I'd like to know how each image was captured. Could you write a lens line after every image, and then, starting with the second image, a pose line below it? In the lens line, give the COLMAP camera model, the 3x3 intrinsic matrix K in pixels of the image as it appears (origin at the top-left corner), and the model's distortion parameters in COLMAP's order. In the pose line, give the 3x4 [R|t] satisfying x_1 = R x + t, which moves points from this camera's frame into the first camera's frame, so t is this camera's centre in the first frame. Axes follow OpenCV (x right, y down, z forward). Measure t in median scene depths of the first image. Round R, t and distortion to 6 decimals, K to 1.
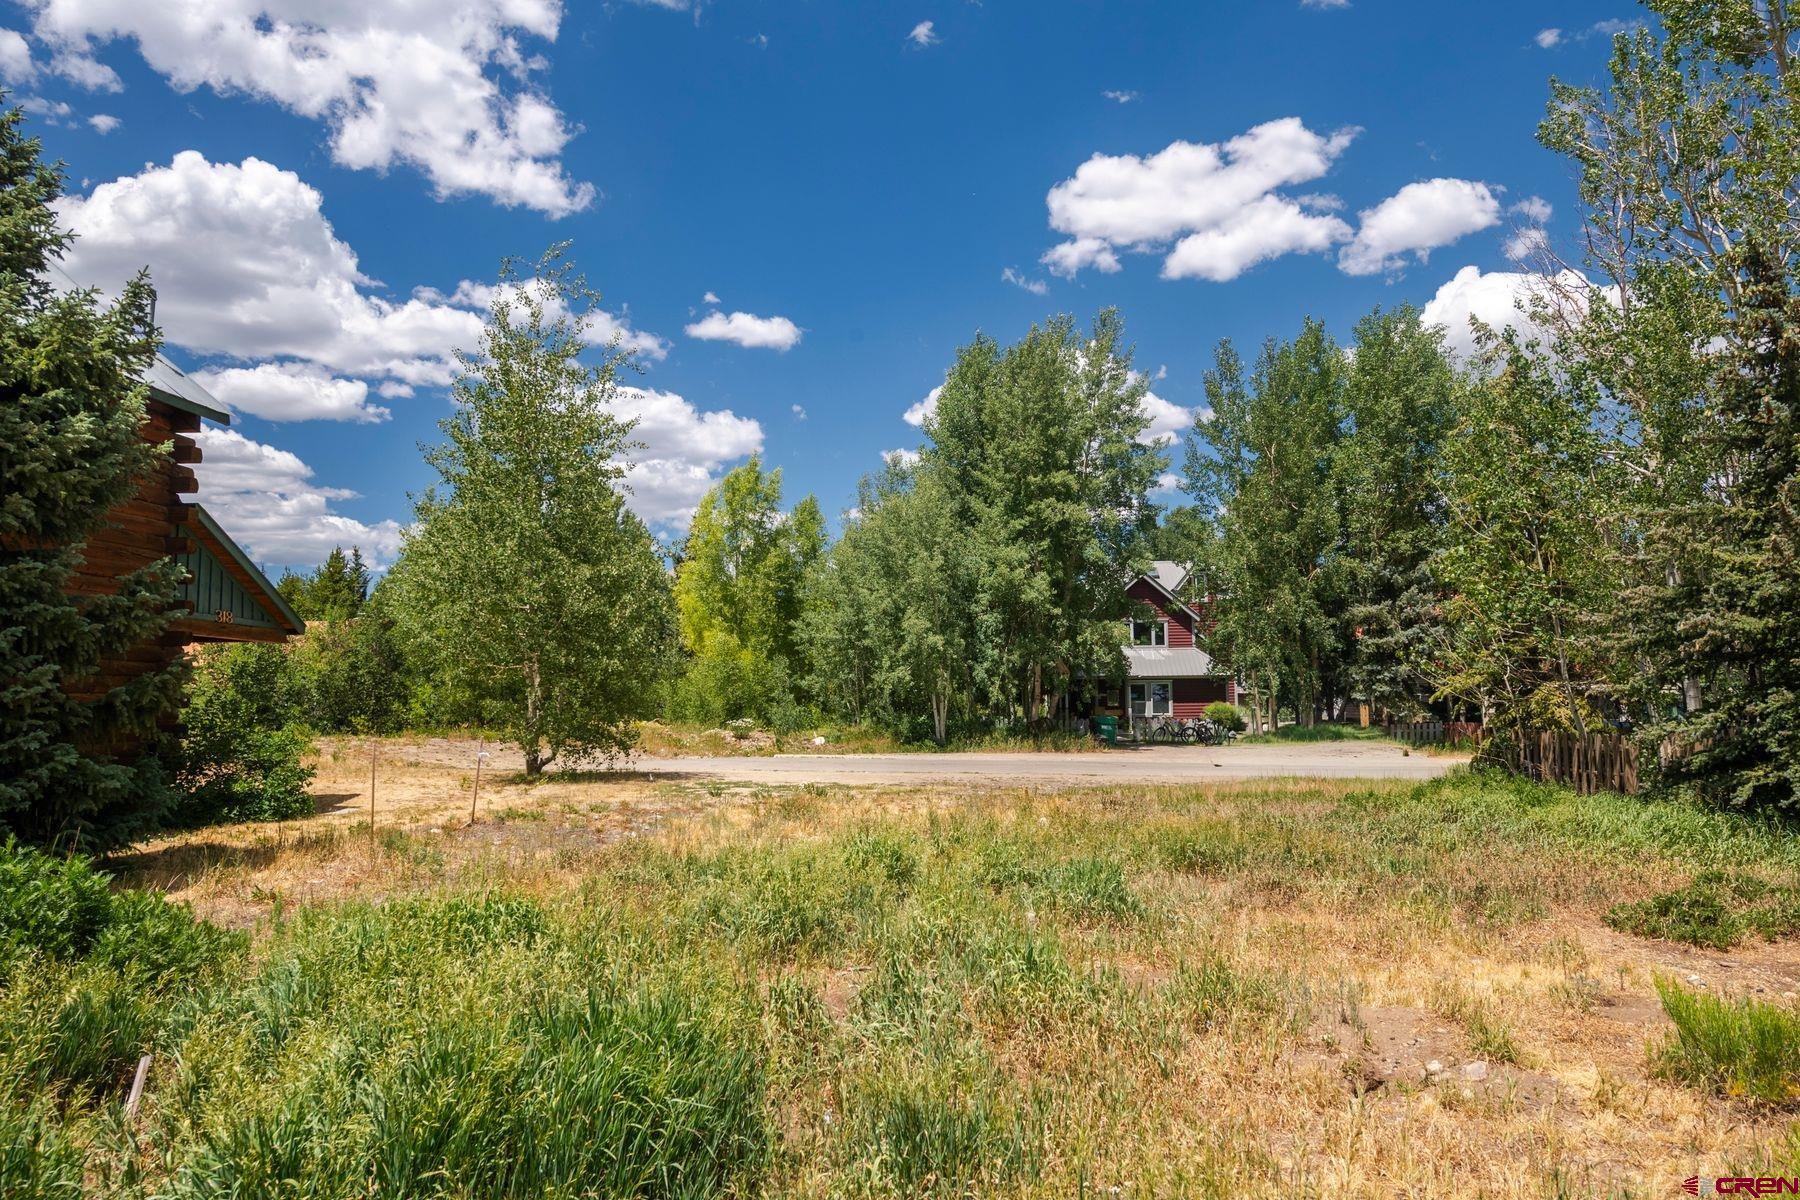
lens RADIAL K [[1185.0, 0, 896.9], [0, 1185.0, 576.3], [0, 0, 1]] dist [0.003055, -0.032620]
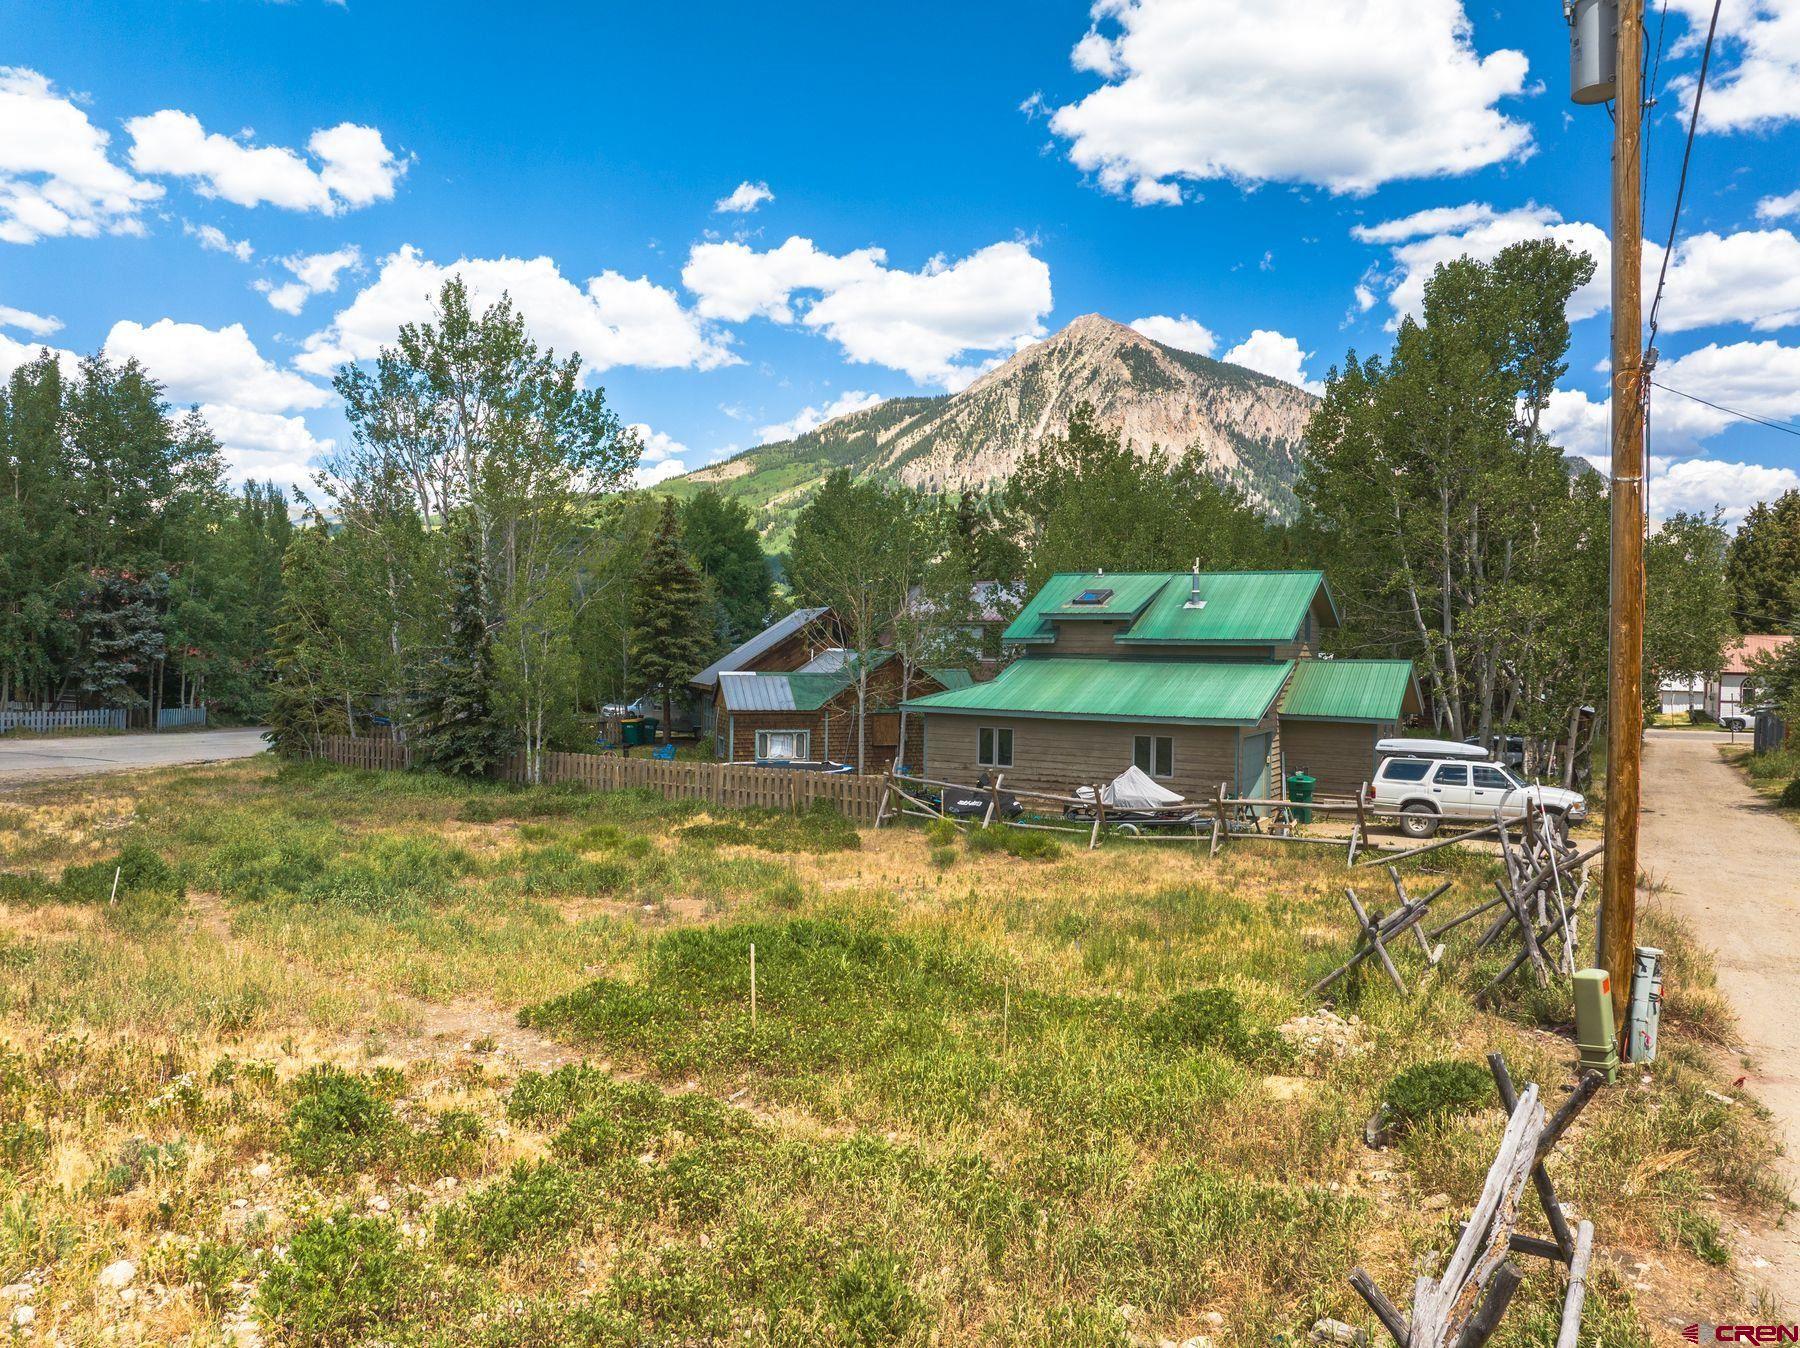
lens RADIAL K [[1269.0, 0, 903.9], [0, 1269.0, 673.6], [0, 0, 1]] dist [-0.041174, 0.005086]
pose [[0.440344, -0.007372, 0.897799, -0.403271], [-0.115199, 0.991237, 0.064641, -0.094718], [-0.890408, -0.131889, 0.435636, -0.315017]]
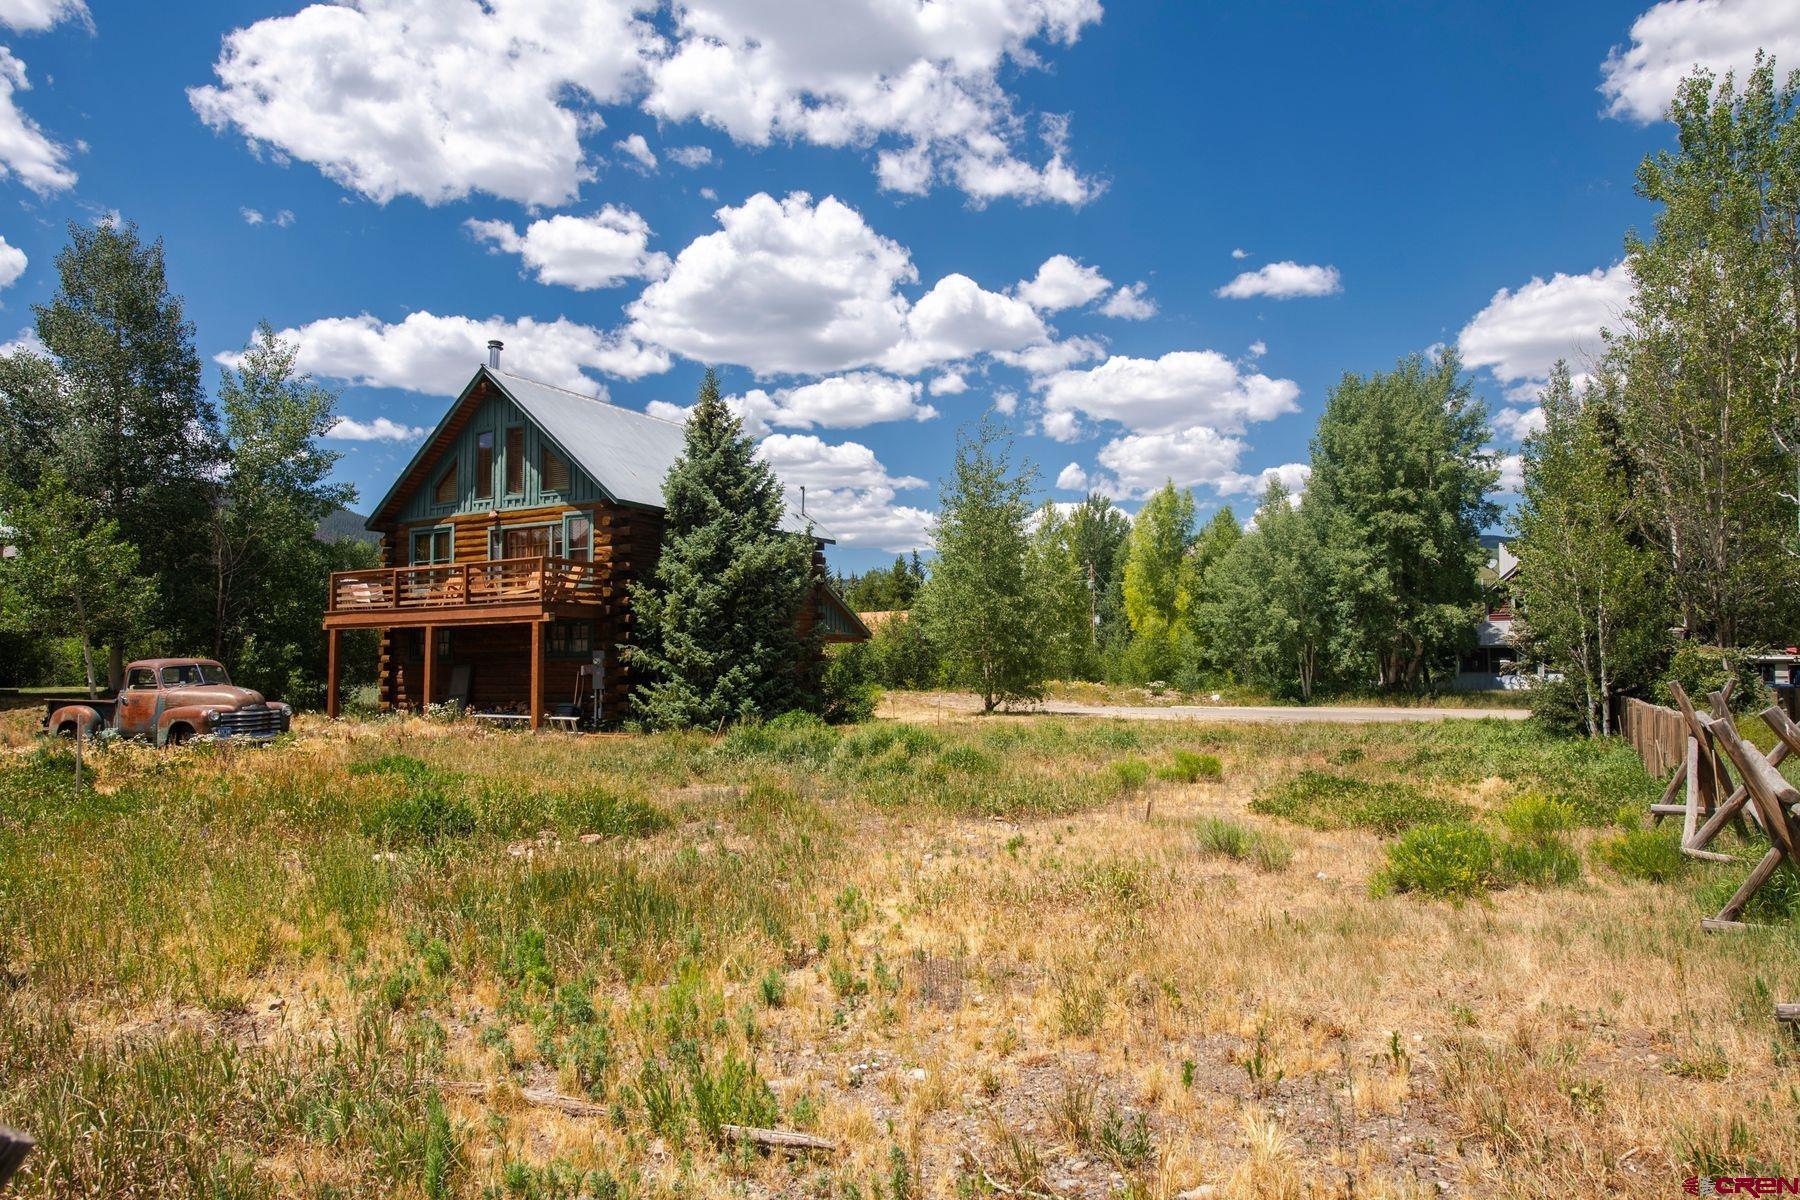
lens RADIAL K [[1133.5, 0, 900.0], [0, 1133.5, 600.0], [0, 0, 1]] dist [0.000819, -0.000881]
pose [[0.900134, -0.030577, -0.434539, 0.183032], [0.050798, 0.998096, 0.034993, -0.038478], [0.432641, -0.053572, 0.899973, -0.339274]]
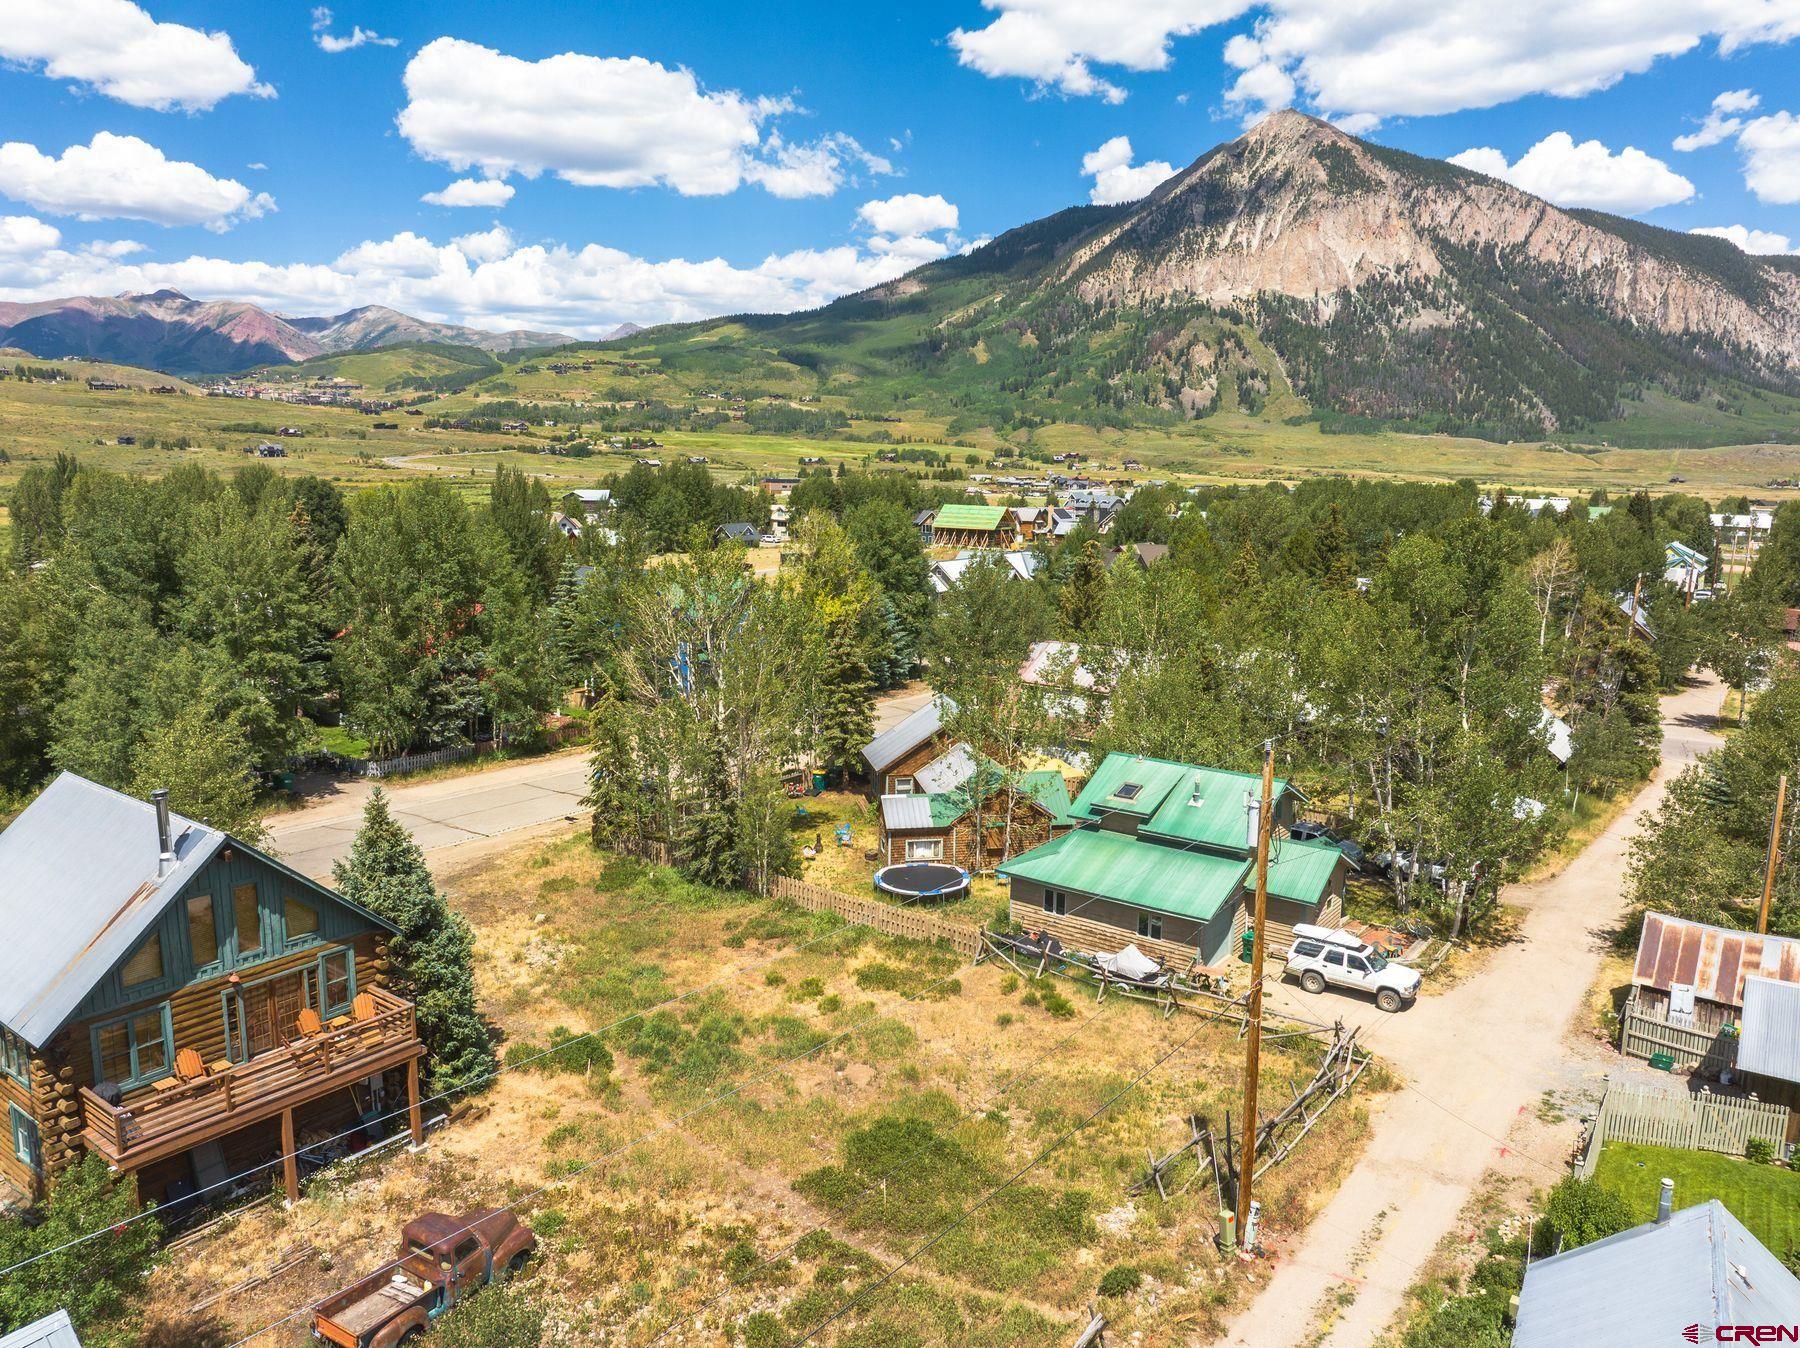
lens RADIAL K [[1268.0, 0, 907.3], [0, 1268.0, 675.8], [0, 0, 1]] dist [-0.037083, -0.006110]
pose [[0.555980, -0.127600, 0.821343, -0.725440], [-0.104854, 0.969486, 0.221593, -0.468712], [-0.824556, -0.209322, 0.525635, -0.506203]]
